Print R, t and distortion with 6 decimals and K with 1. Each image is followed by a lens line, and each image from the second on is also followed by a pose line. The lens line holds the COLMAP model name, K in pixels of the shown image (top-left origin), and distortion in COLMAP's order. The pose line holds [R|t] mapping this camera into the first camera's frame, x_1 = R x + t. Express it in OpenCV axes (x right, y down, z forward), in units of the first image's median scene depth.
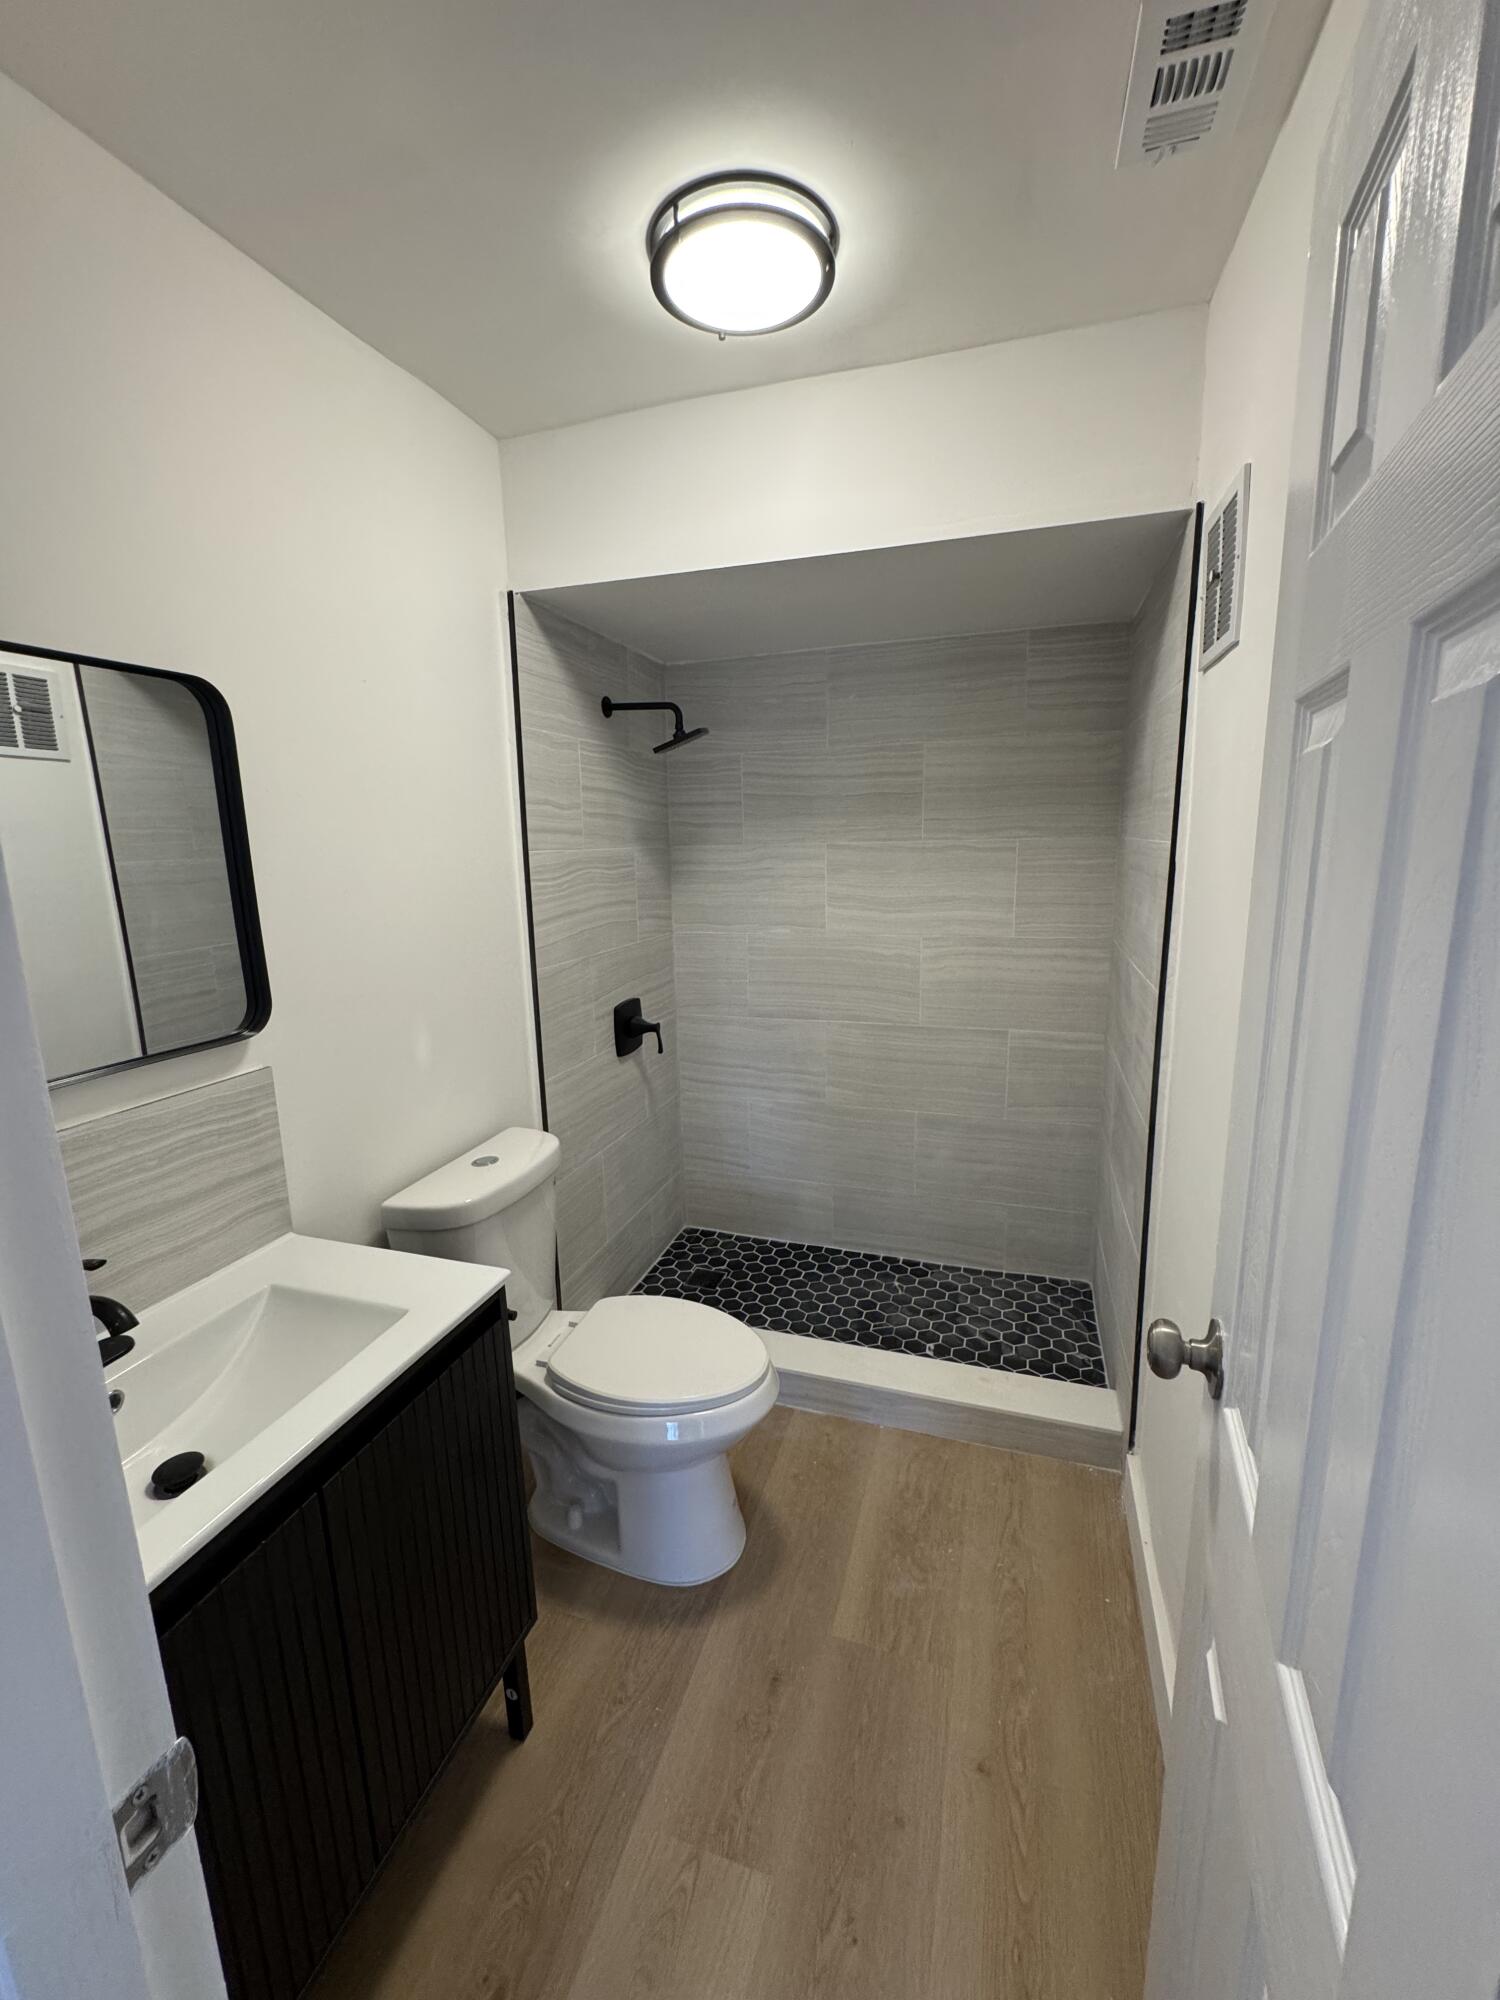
lens RADIAL K [[805.7, 0, 757.8], [0, 805.7, 993.9], [0, 0, 1]] dist [0.002758, 0.000067]
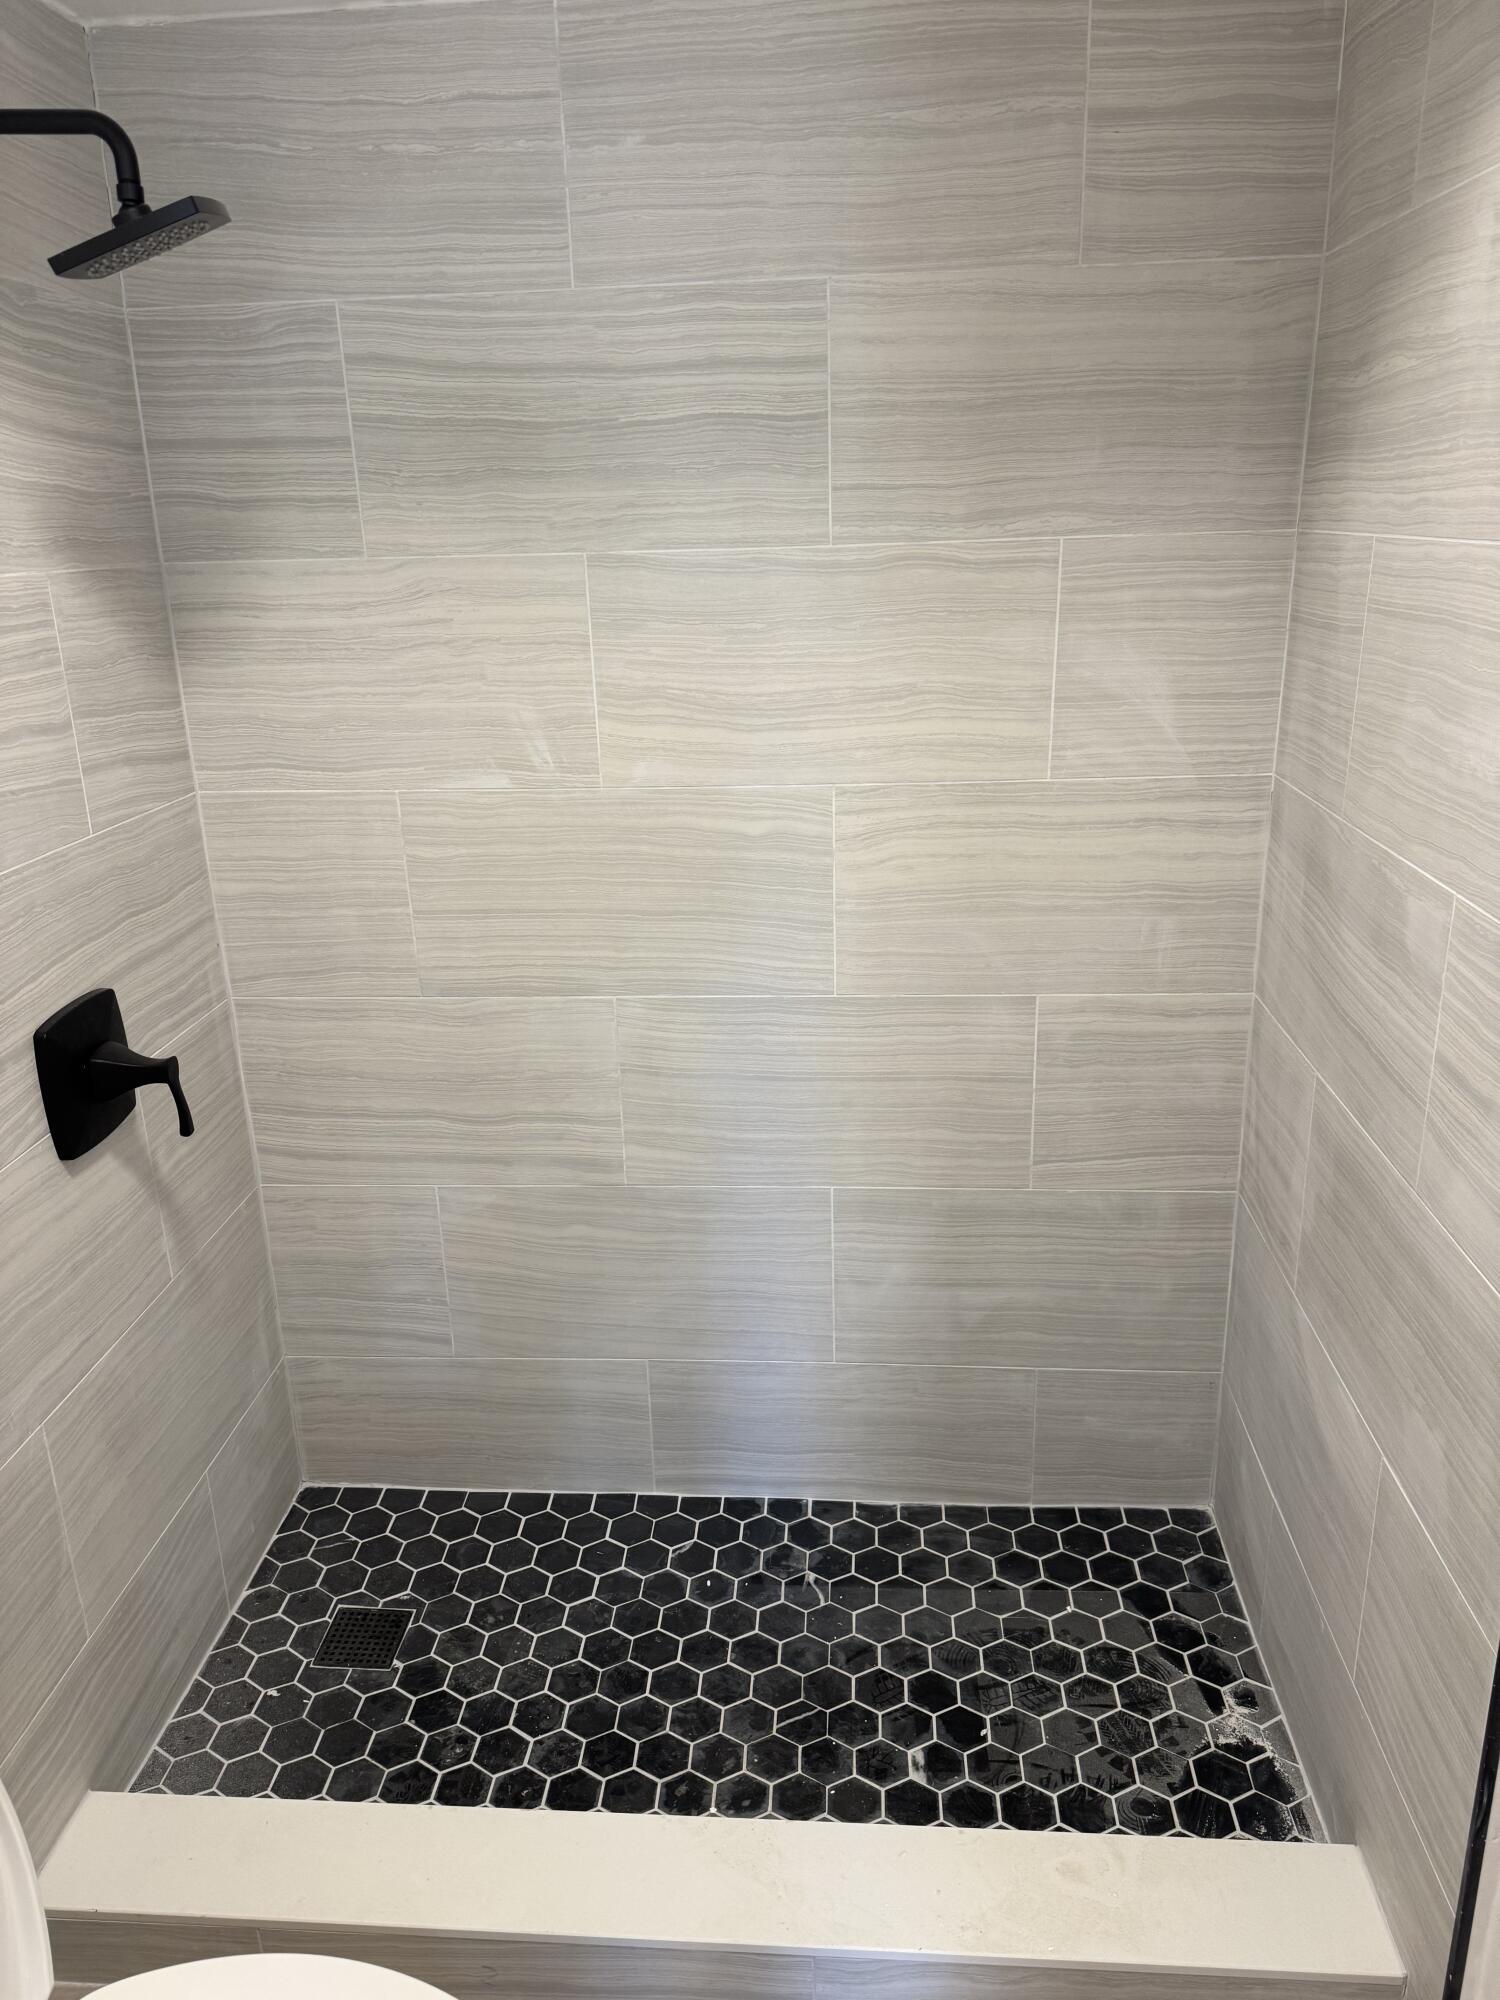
lens RADIAL K [[1409.1, 0, 751.4], [0, 1409.1, 1000.6], [0, 0, 1]] dist [0.041633, -0.027436]
pose [[0.971630, -0.081856, 0.221890, -0.006799], [0.051034, 0.988658, 0.141249, -0.066015], [-0.230935, -0.125918, 0.964787, 0.297346]]
